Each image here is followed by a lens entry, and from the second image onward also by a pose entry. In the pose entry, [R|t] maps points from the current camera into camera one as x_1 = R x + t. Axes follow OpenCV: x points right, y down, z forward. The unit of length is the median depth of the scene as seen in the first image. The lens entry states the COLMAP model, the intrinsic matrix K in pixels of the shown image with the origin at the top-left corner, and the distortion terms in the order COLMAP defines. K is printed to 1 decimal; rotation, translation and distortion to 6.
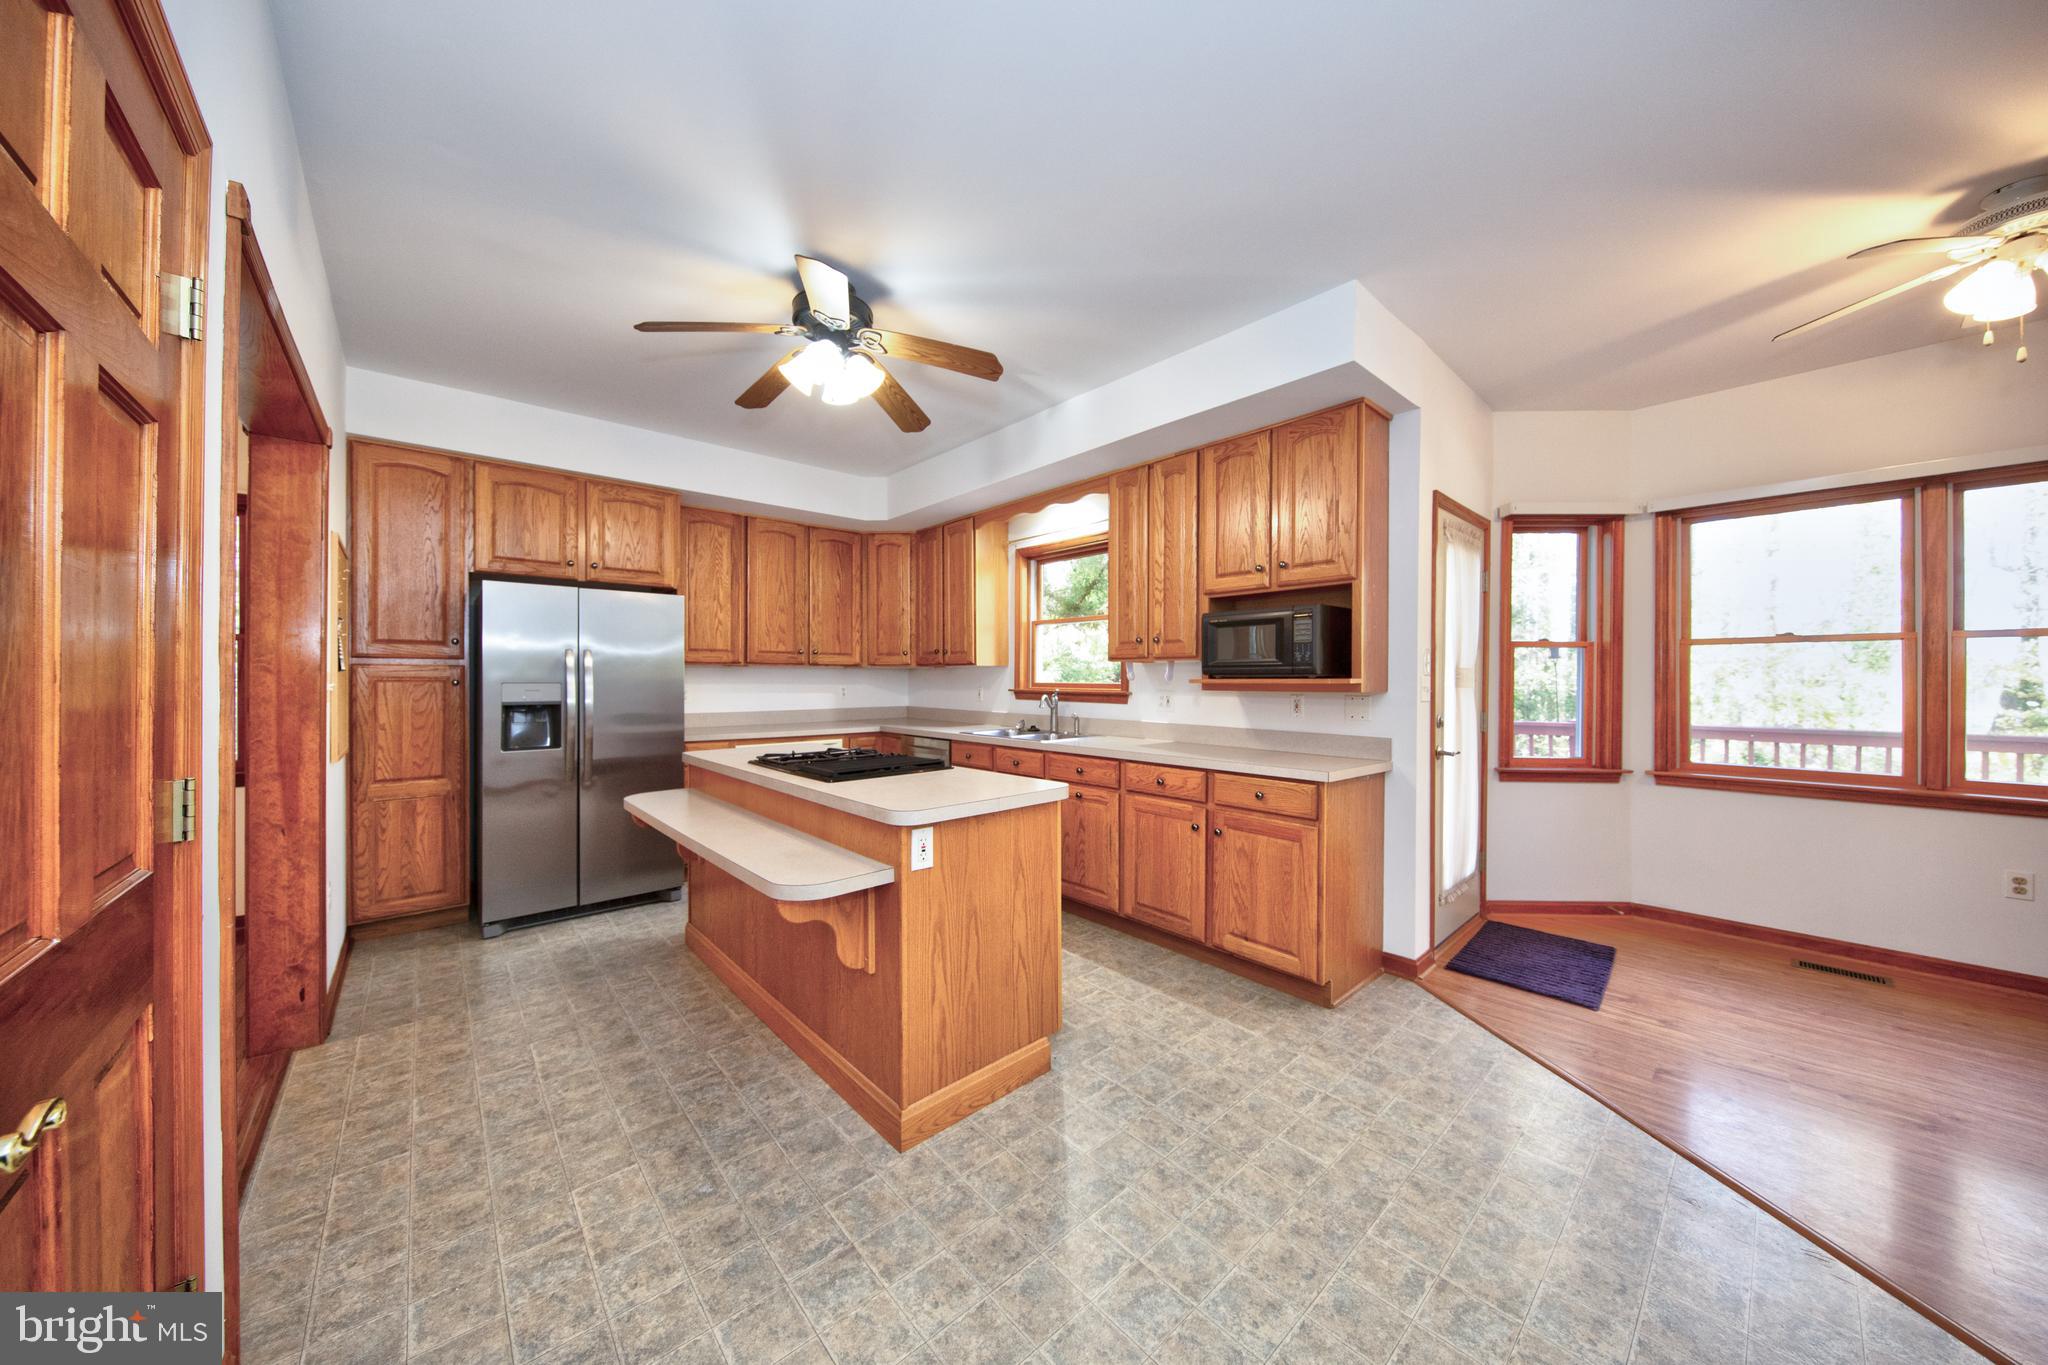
lens RADIAL K [[694.3, 0, 993.7], [0, 694.3, 675.0], [0, 0, 1]] dist [-0.001754, -0.000351]
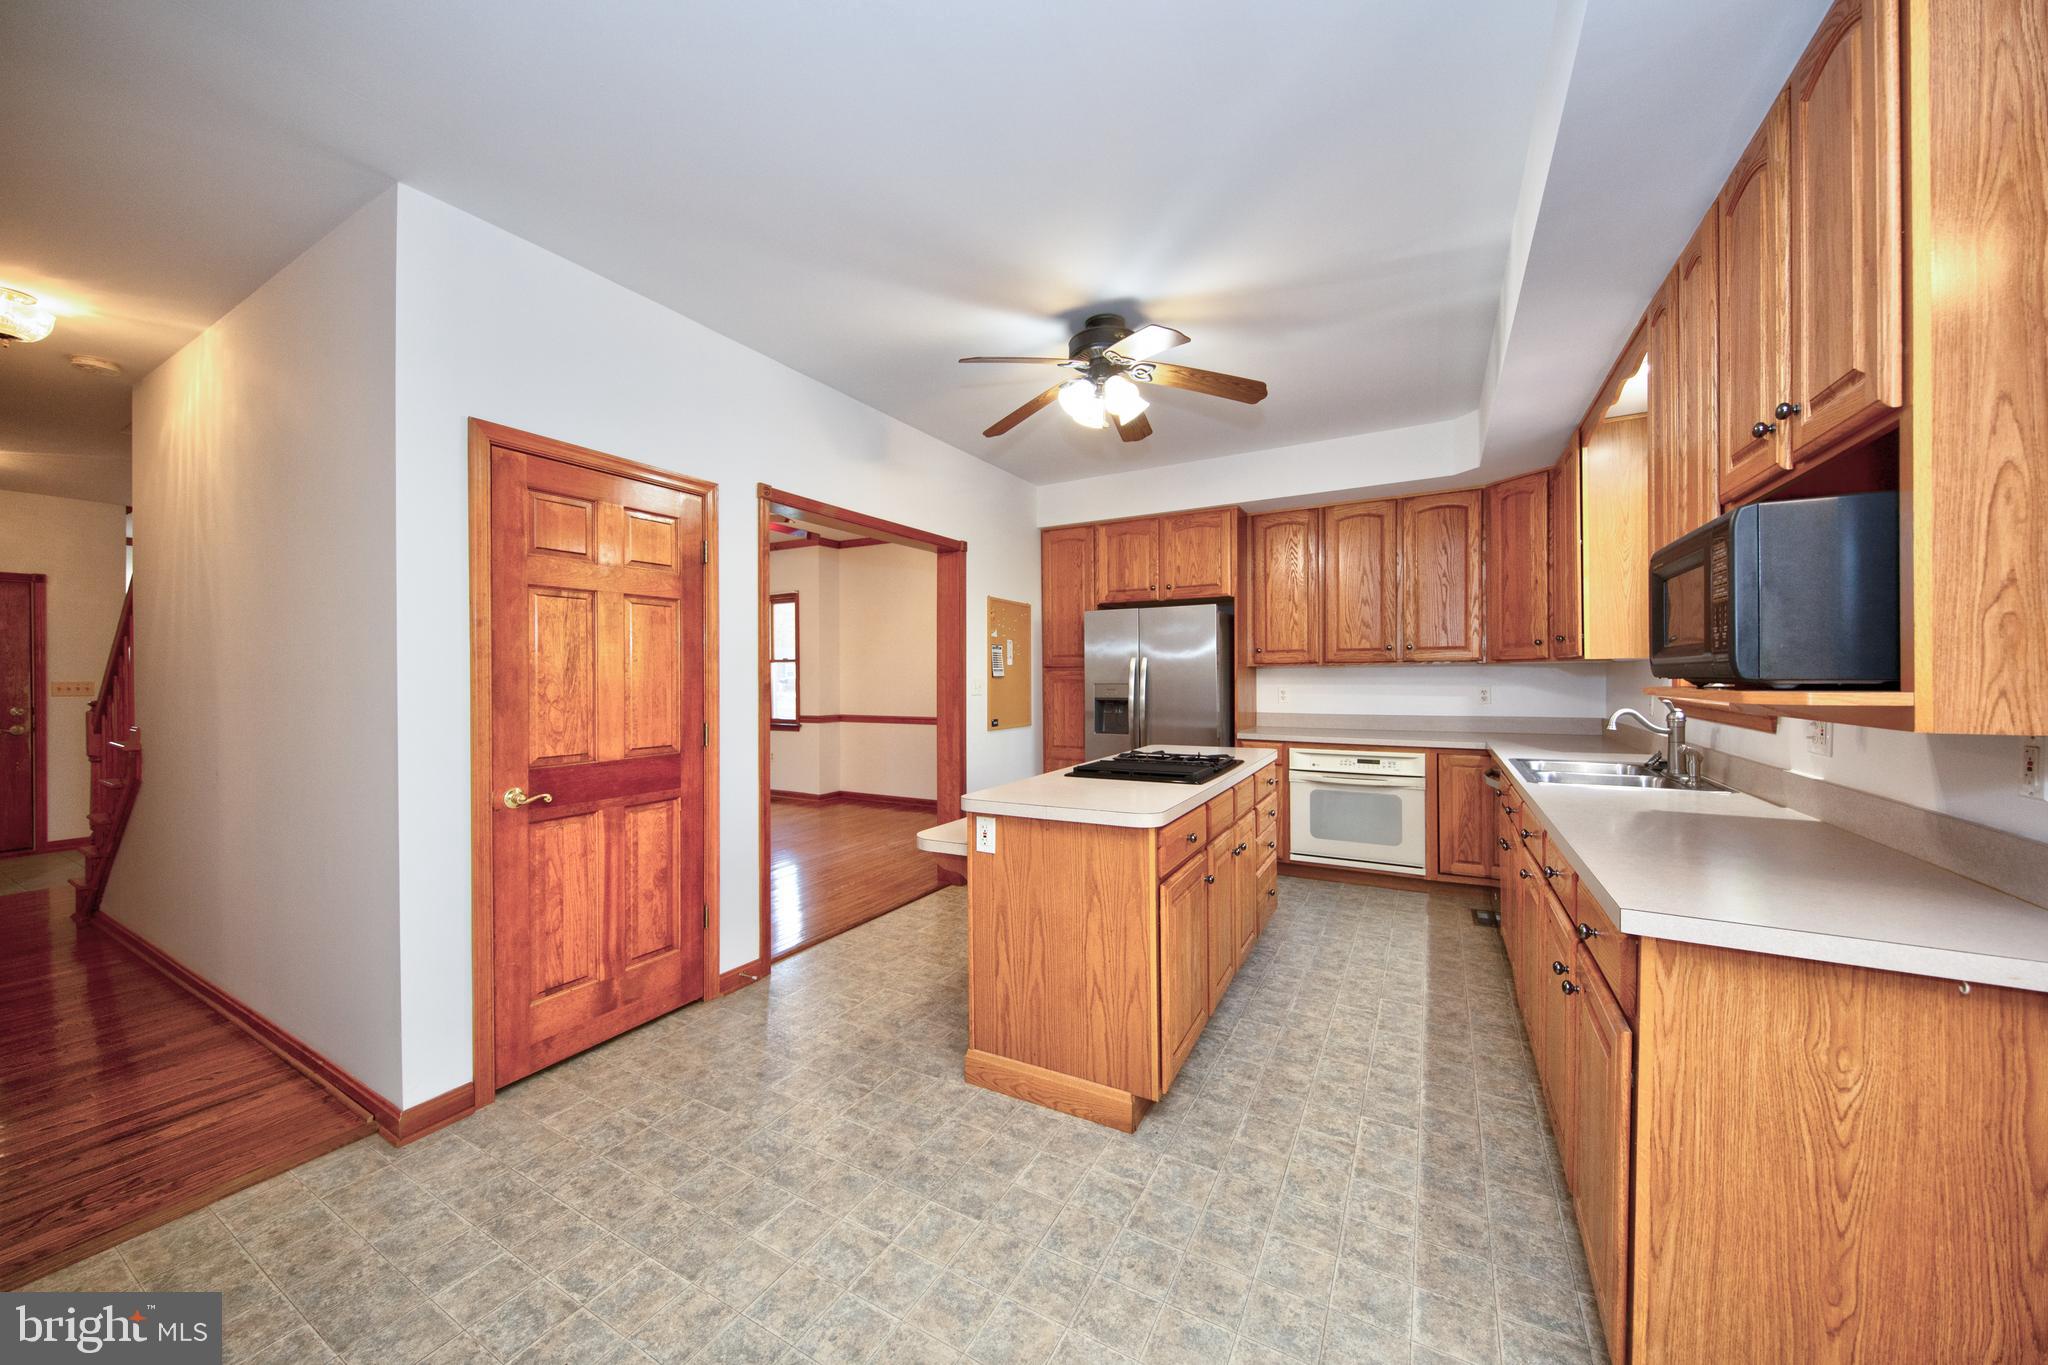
lens RADIAL K [[728.1, 0, 1018.4], [0, 728.1, 669.8], [0, 0, 1]] dist [-0.003022, -0.000388]
pose [[0.319045, -0.009324, -0.947694, 0.702539], [0.012031, 0.999911, -0.005788, -0.010184], [0.947663, -0.009556, 0.319128, 0.443841]]
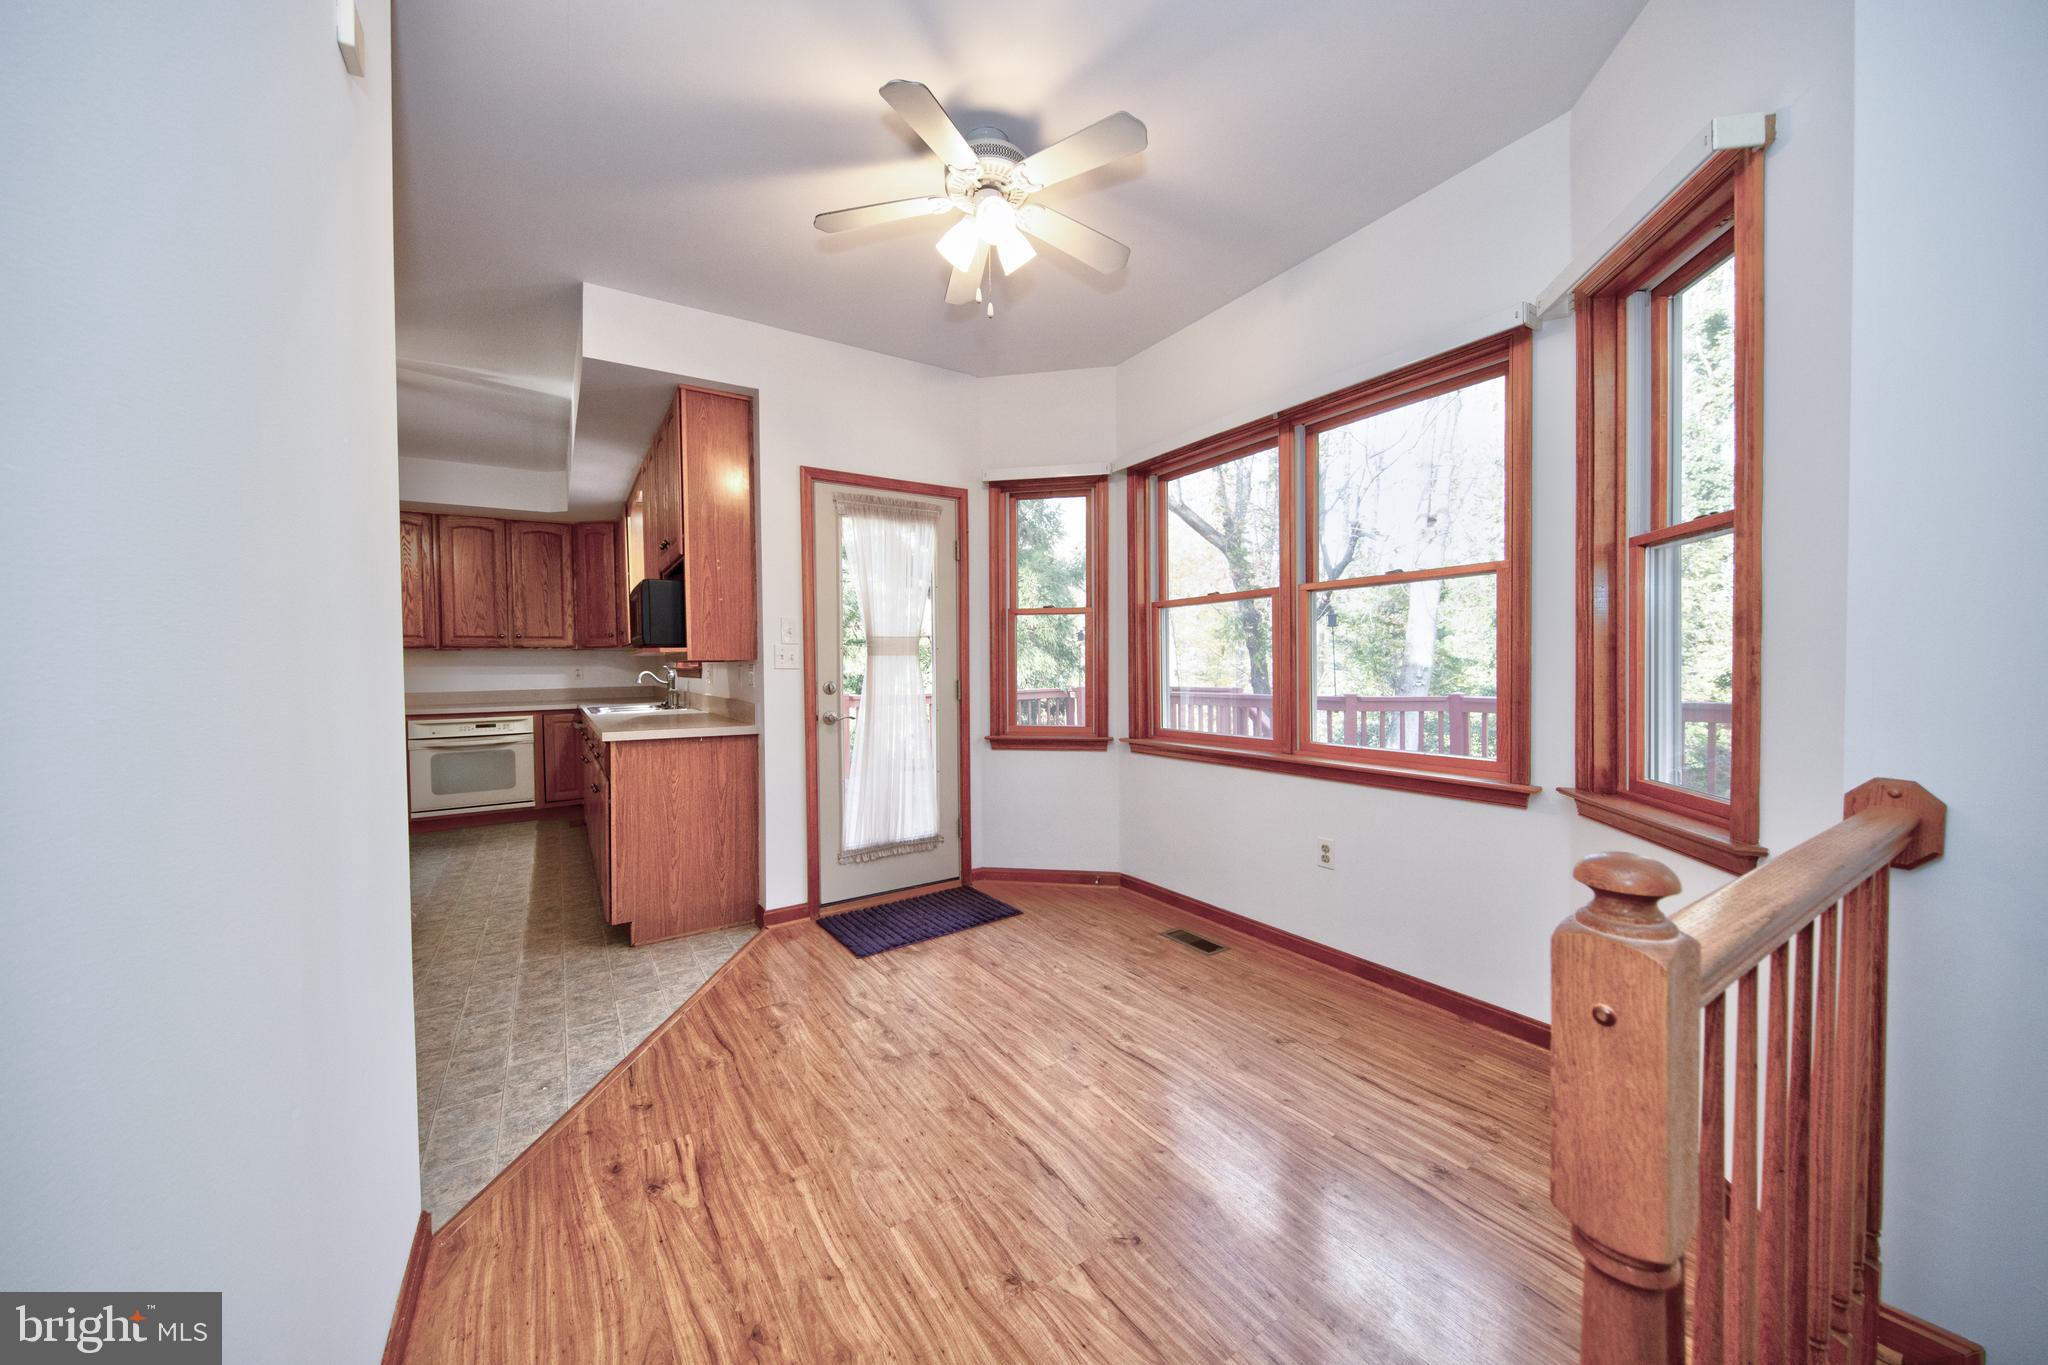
lens RADIAL K [[728.1, 0, 1034.0], [0, 728.1, 684.0], [0, 0, 1]] dist [-0.003022, -0.000388]
pose [[0.989466, -0.011652, -0.144298, 1.176352], [0.016468, 0.999345, 0.032223, 0.031534], [0.143828, -0.034259, 0.989010, -0.037225]]
